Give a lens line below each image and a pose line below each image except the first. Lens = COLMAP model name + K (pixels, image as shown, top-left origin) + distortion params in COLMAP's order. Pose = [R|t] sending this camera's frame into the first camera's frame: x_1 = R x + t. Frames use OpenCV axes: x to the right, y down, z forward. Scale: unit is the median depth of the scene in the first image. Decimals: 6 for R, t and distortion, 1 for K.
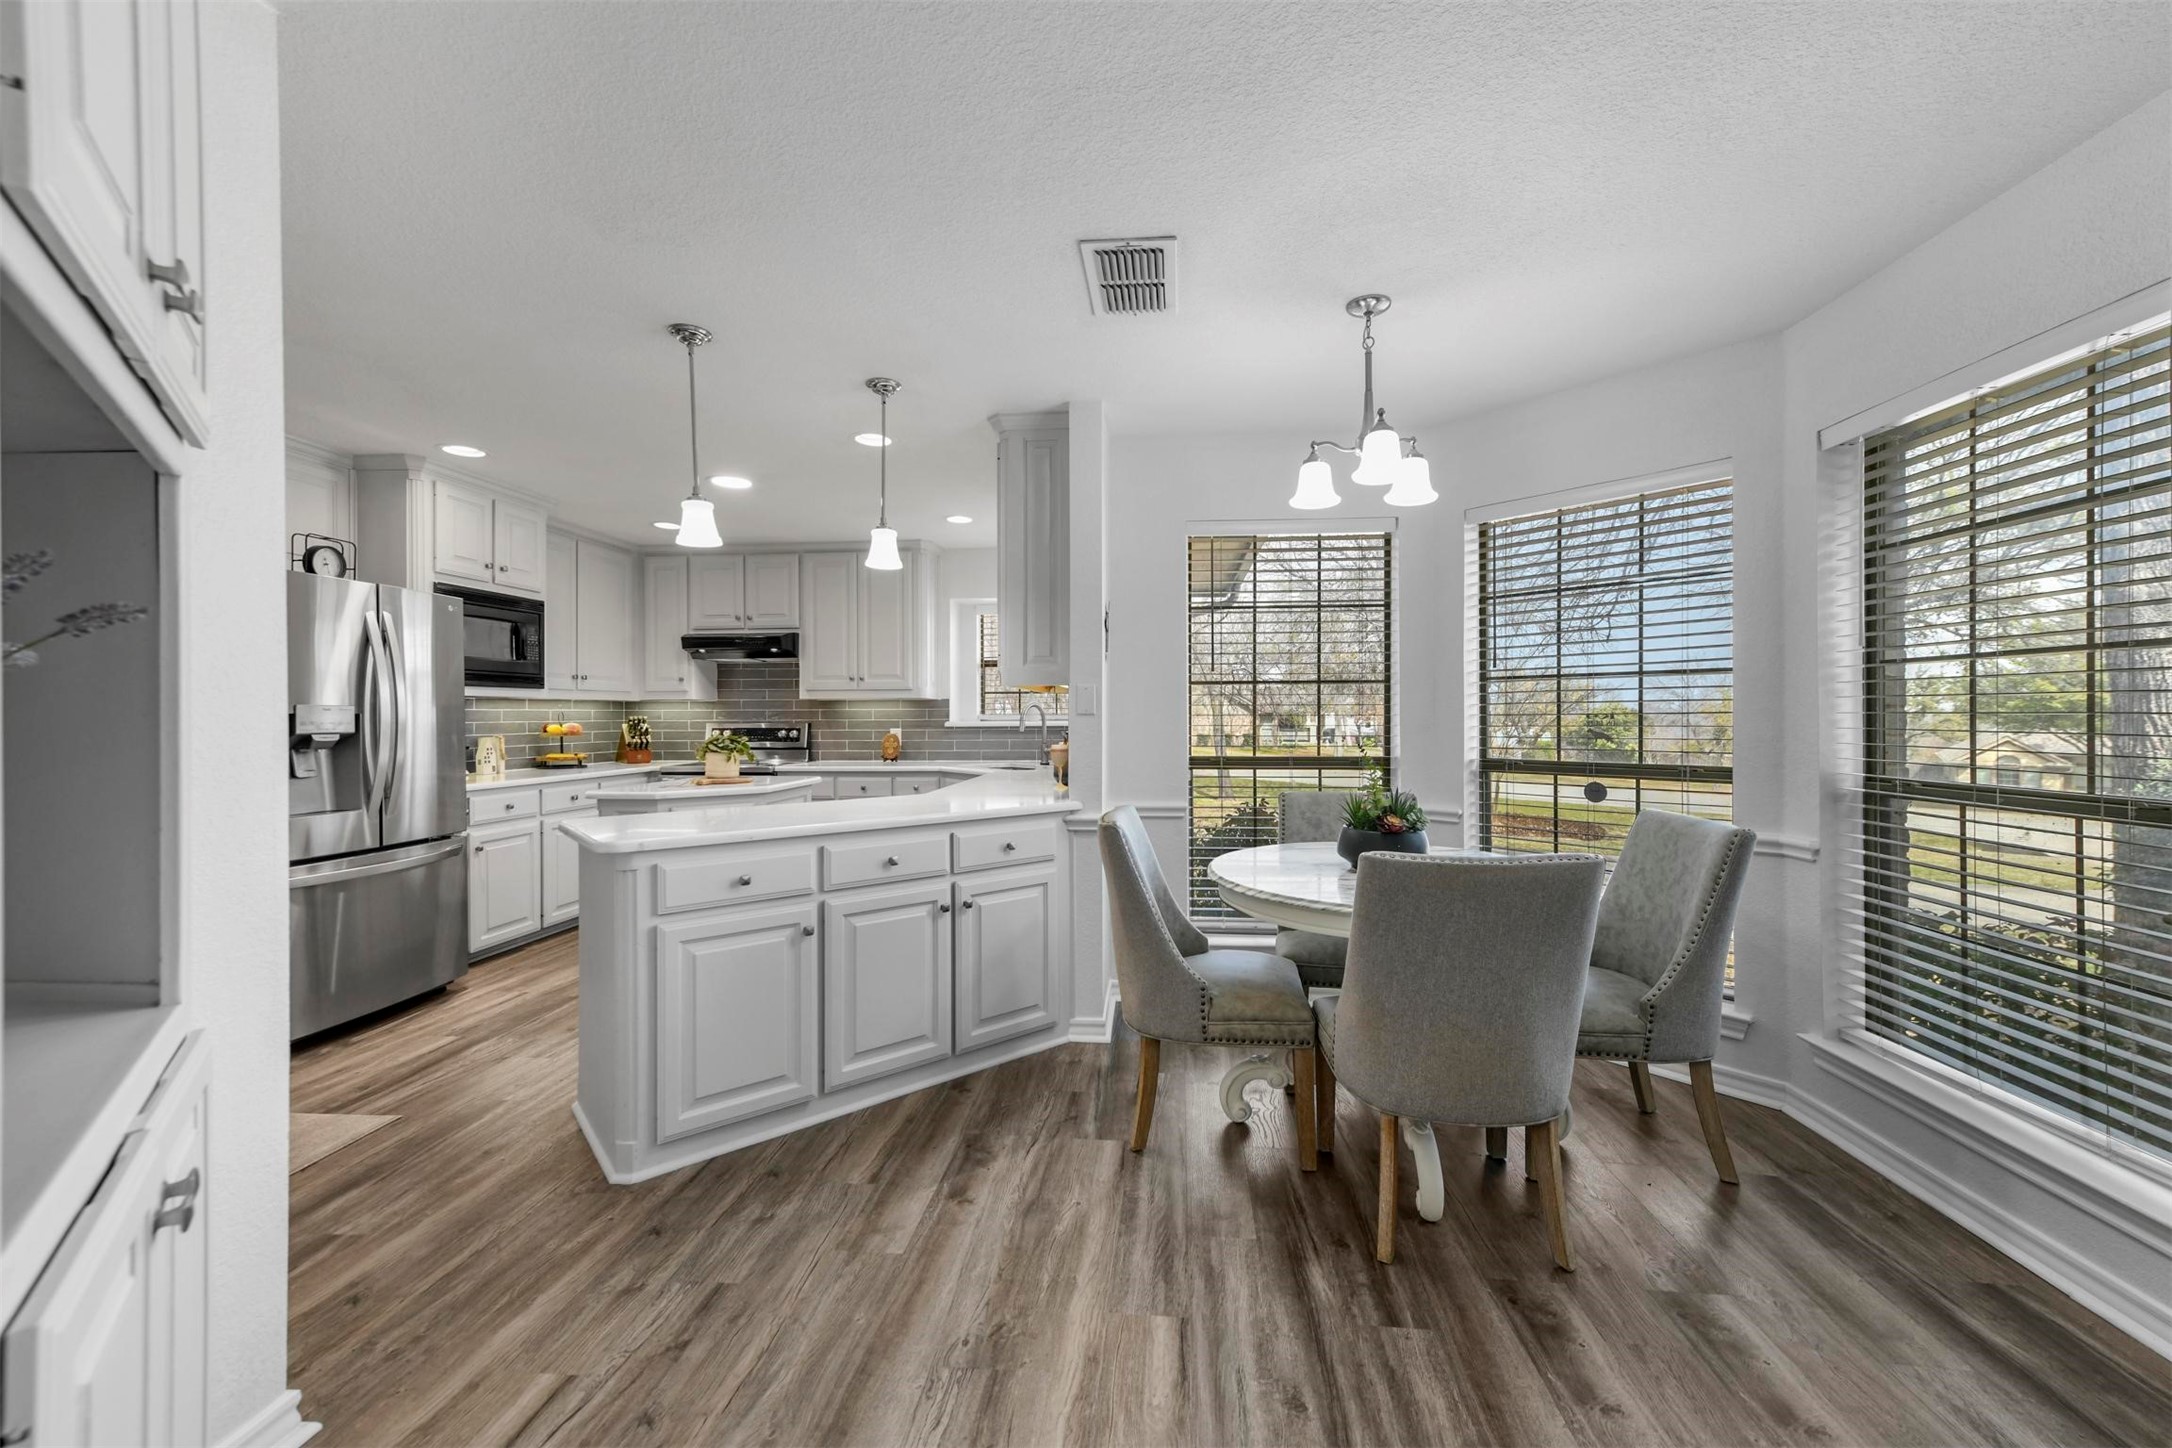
lens RADIAL K [[855.4, 0, 1099.2], [0, 855.4, 722.1], [0, 0, 1]] dist [0.015351, 0.000714]
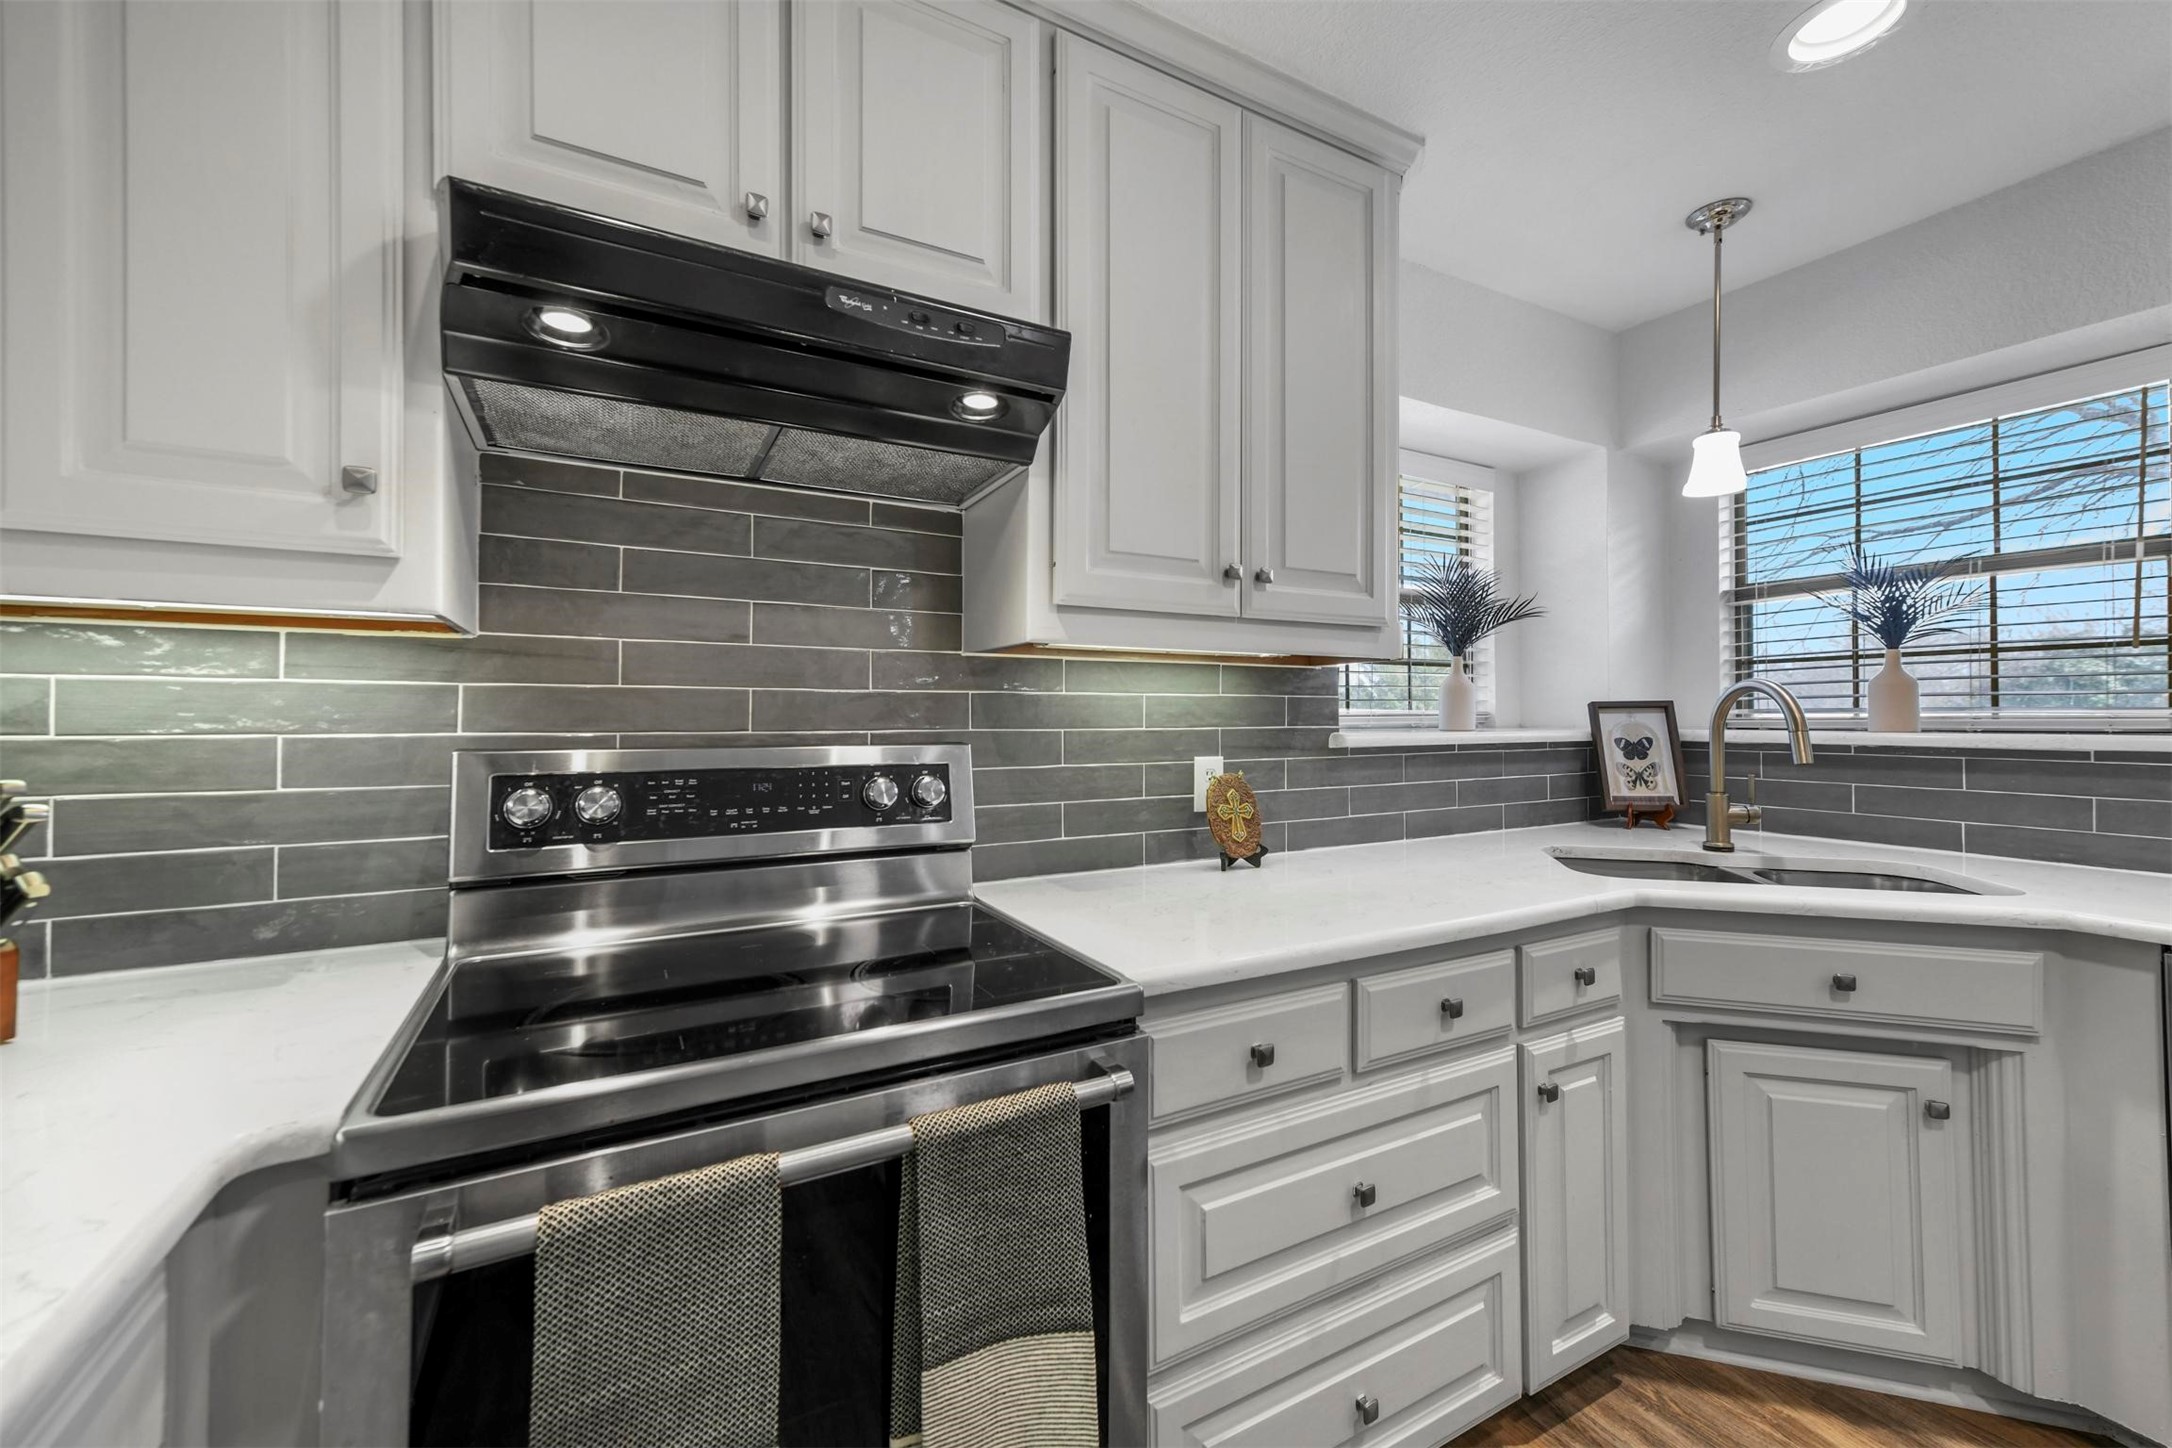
lens RADIAL K [[855.4, 0, 1089.6], [0, 855.4, 705.0], [0, 0, 1]] dist [0.015351, 0.000714]
pose [[0.826145, 0.013033, 0.563307, -0.541088], [0.002577, 0.999635, -0.026908, -0.003654], [-0.563452, 0.023681, 0.825809, 0.921793]]
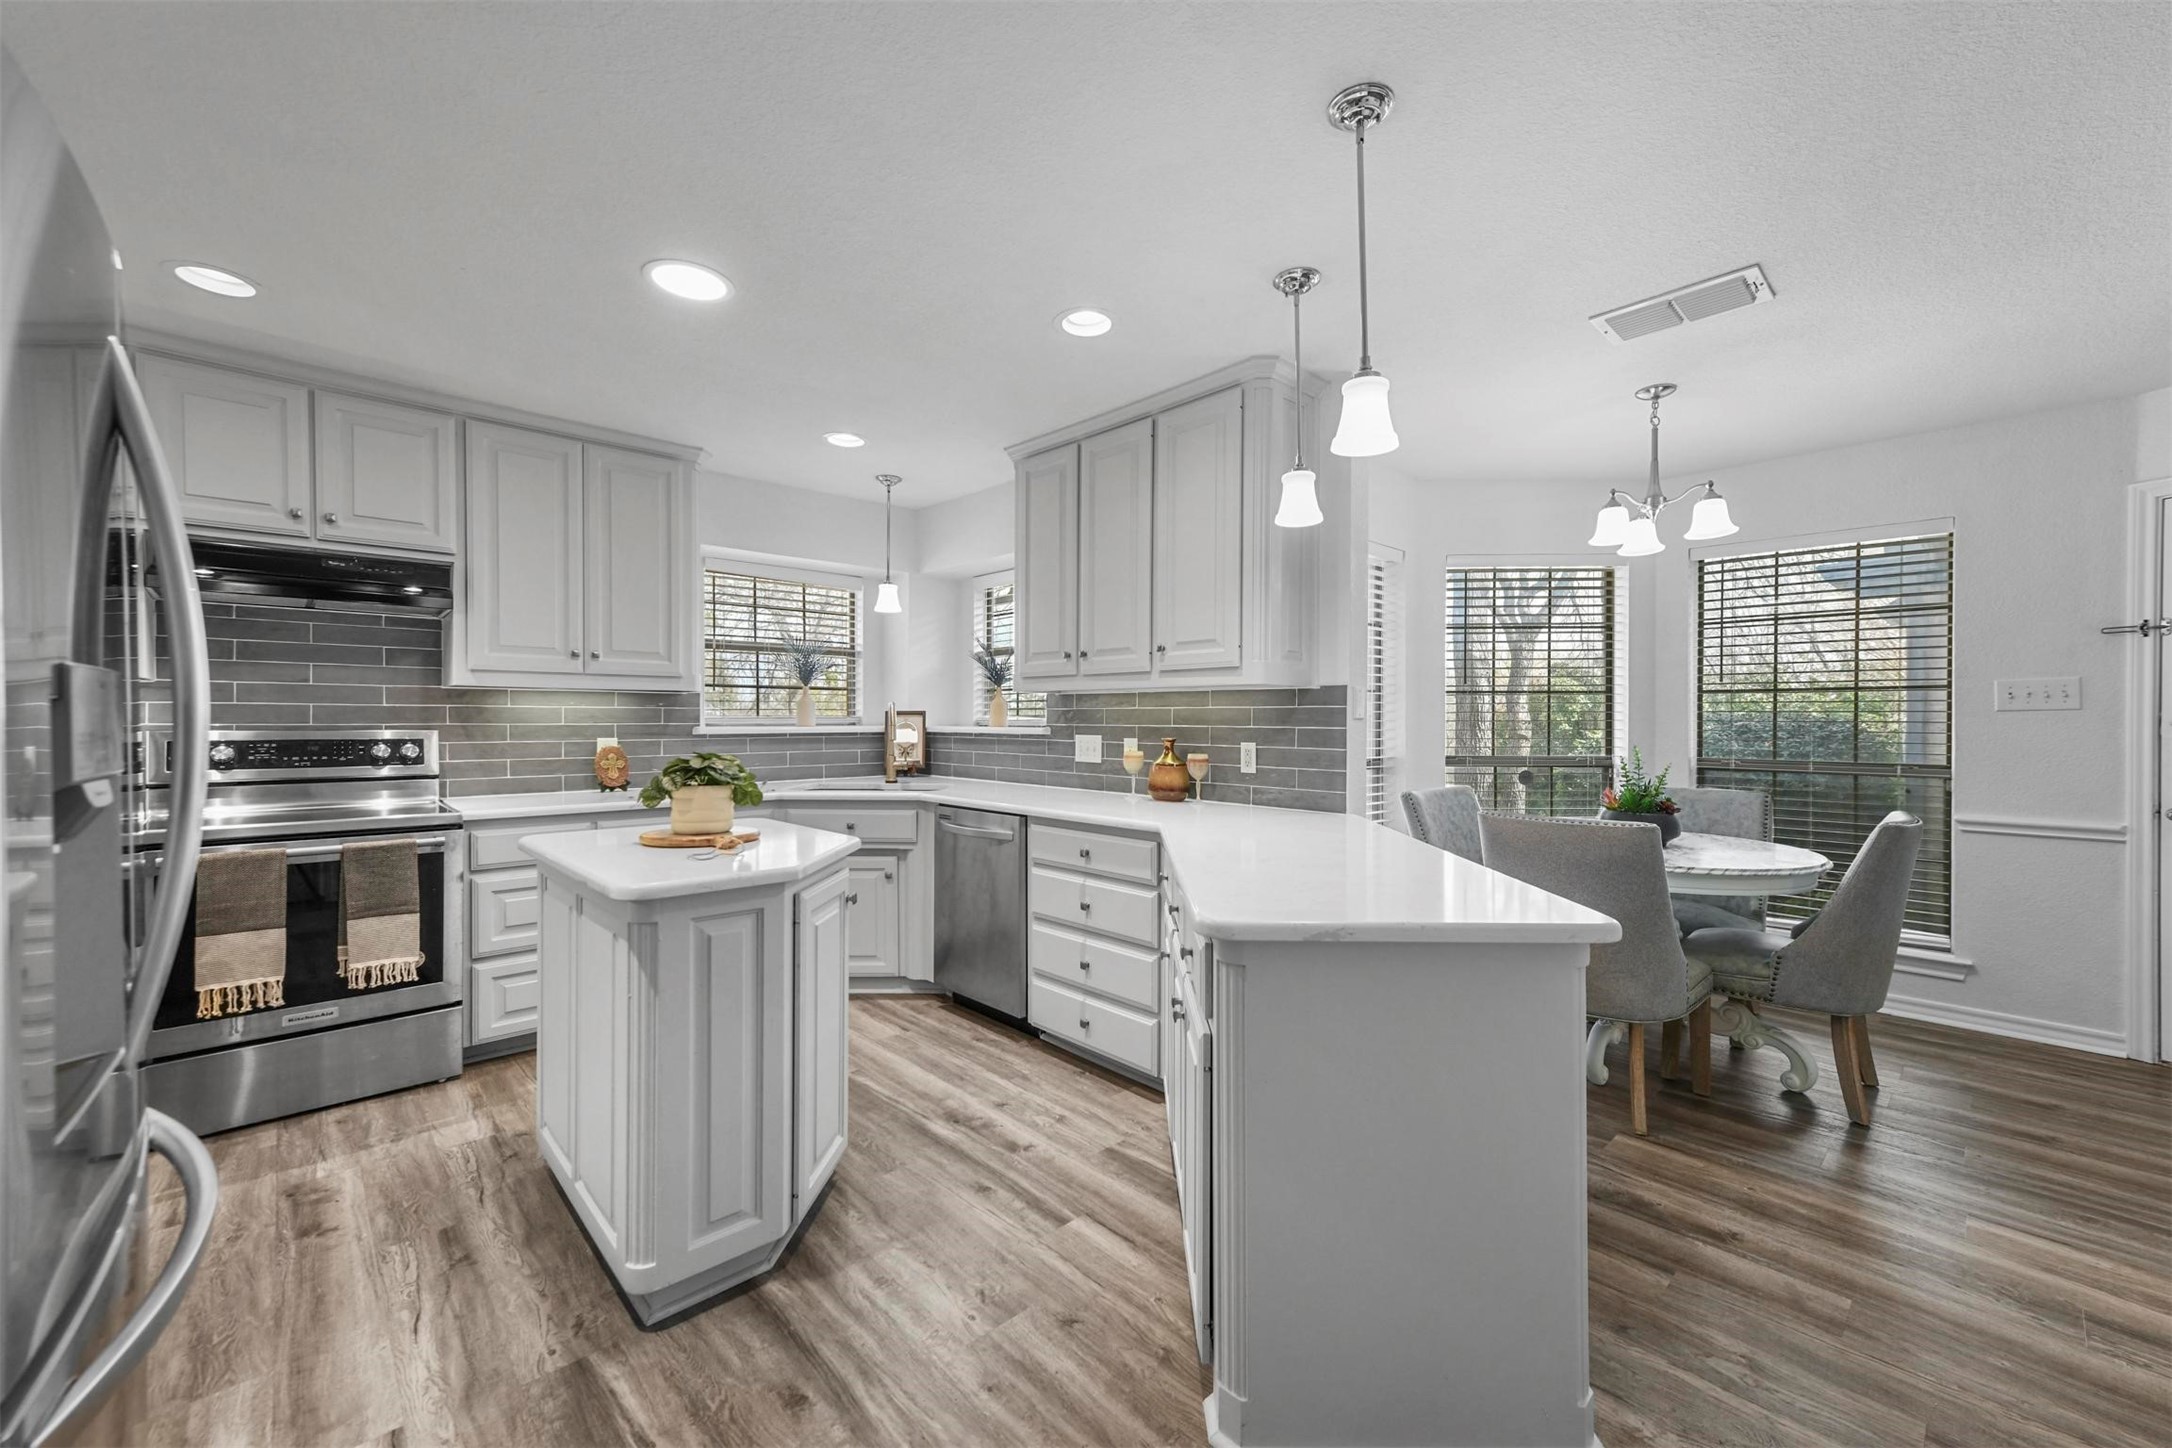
lens RADIAL K [[855.4, 0, 1094.2], [0, 855.4, 728.3], [0, 0, 1]] dist [0.015351, 0.000714]
pose [[0.663313, 0.000373, 0.748342, -0.566741], [0.002014, 0.999995, -0.002283, 0.002982], [-0.748340, 0.003022, 0.663309, 0.383422]]
